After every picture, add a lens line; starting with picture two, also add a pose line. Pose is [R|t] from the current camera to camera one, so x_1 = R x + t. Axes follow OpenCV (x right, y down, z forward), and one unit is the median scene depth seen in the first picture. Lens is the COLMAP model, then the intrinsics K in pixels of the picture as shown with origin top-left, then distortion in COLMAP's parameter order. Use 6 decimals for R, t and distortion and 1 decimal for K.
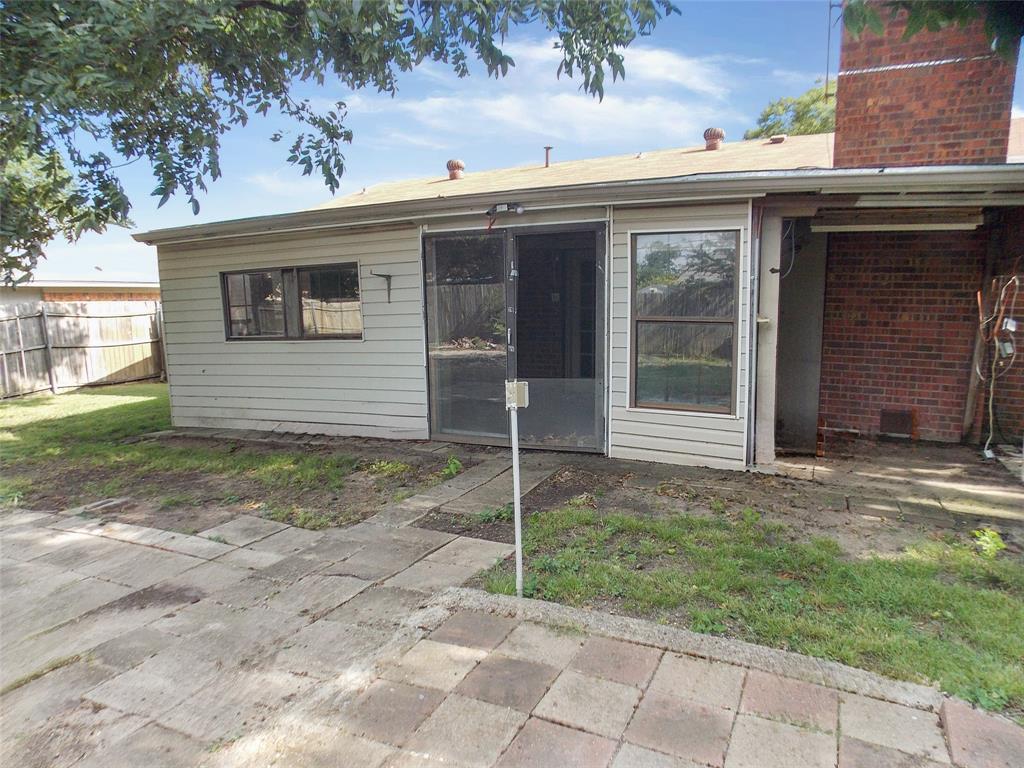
lens RADIAL K [[592.5, 0, 515.6], [0, 592.5, 360.3], [0, 0, 1]] dist [-0.038713, 0.000208]
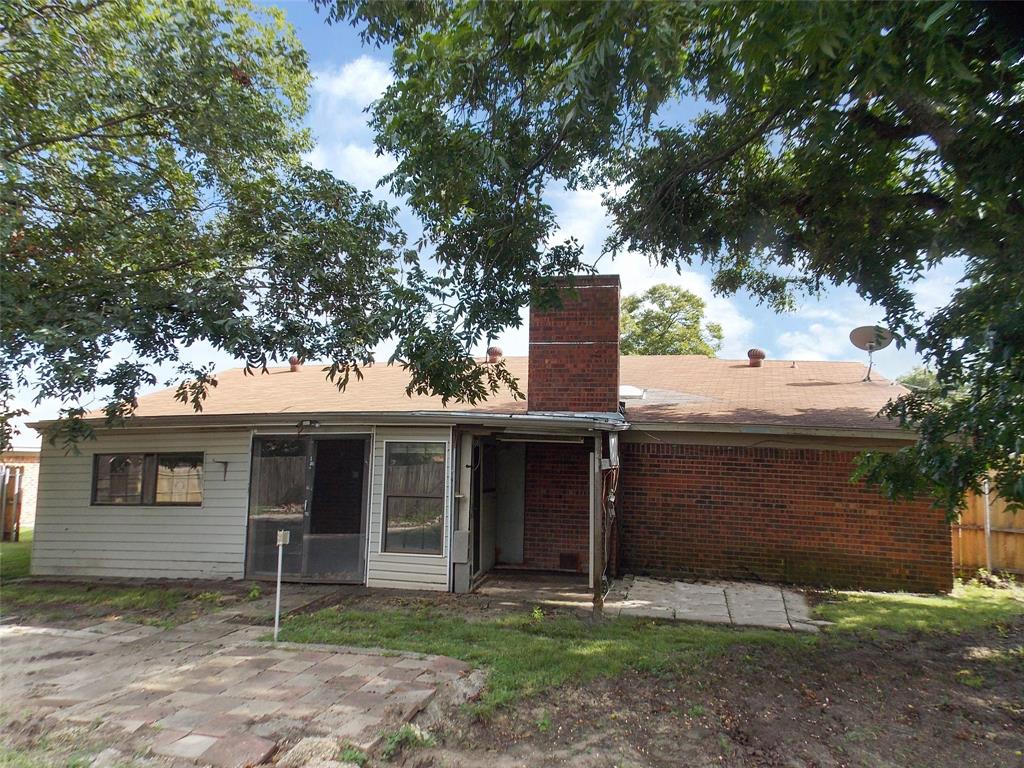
lens RADIAL K [[592.5, 0, 515.6], [0, 592.5, 360.3], [0, 0, 1]] dist [-0.038713, 0.000208]
pose [[0.971234, 0.055446, 0.231582, 0.147801], [0.008580, 0.963736, -0.266721, 0.008544], [-0.237972, 0.261035, 0.935537, -0.669176]]
